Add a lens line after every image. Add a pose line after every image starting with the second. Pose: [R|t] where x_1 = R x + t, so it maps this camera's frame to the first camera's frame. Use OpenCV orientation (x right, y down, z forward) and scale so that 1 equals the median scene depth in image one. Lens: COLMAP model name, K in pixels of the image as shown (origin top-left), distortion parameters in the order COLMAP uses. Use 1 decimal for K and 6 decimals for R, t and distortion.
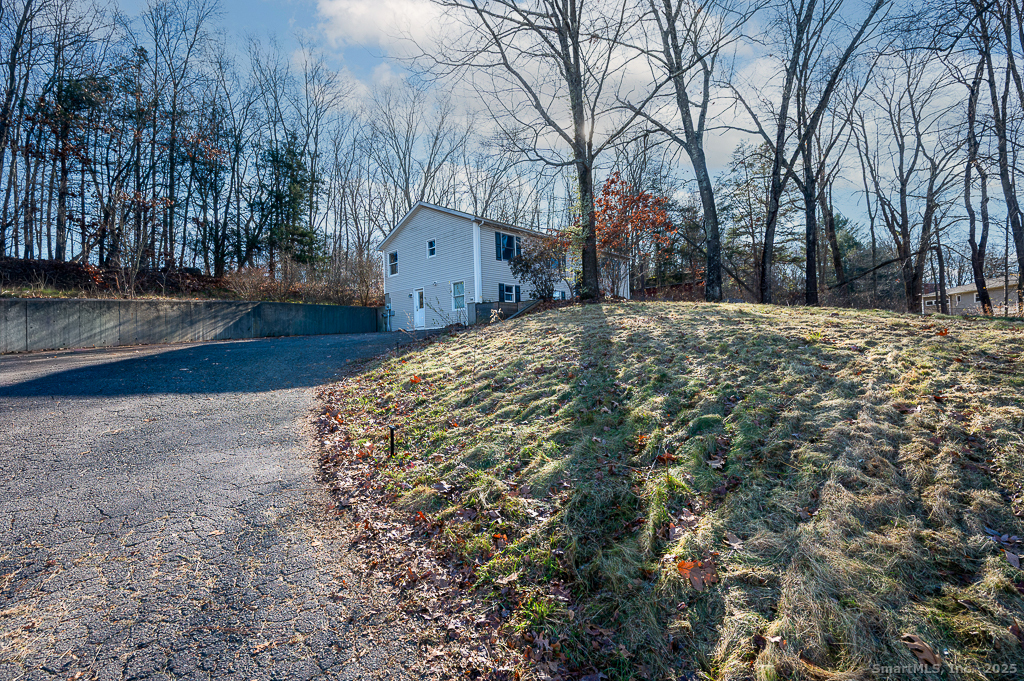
lens RADIAL K [[465.0, 0, 512.0], [0, 465.0, 340.5], [0, 0, 1]] dist [-0.004280, 0.001144]
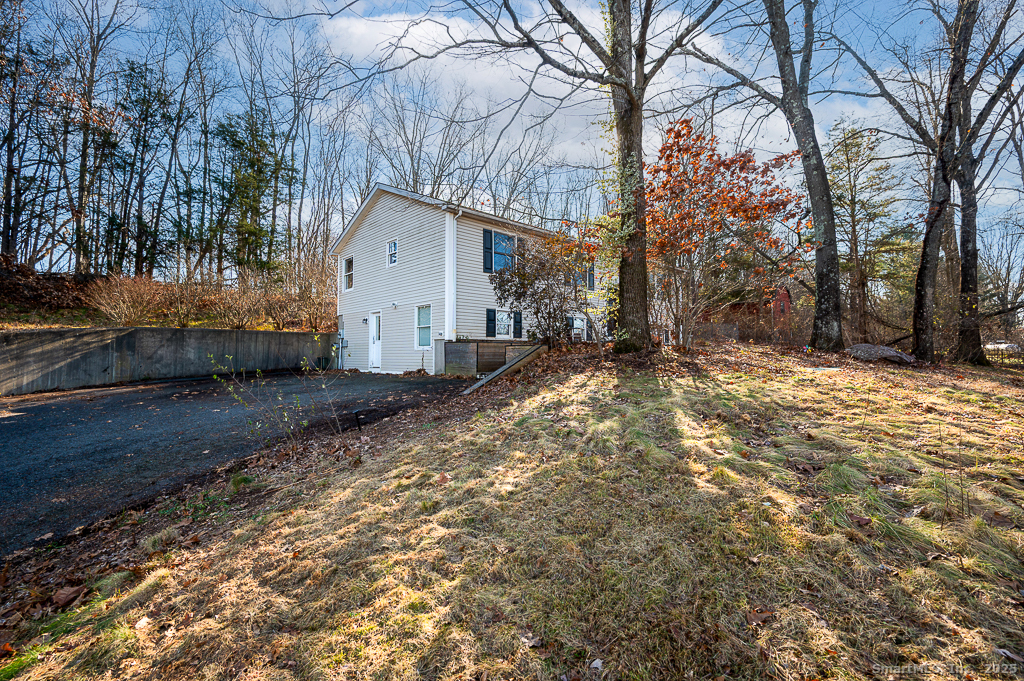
lens RADIAL K [[465.0, 0, 516.2], [0, 465.0, 340.1], [0, 0, 1]] dist [-0.004280, 0.001144]
pose [[0.997892, 0.027284, -0.058882, 0.051602], [-0.028213, 0.999489, -0.015002, -0.071082], [0.058442, 0.016631, 0.998152, 0.361555]]
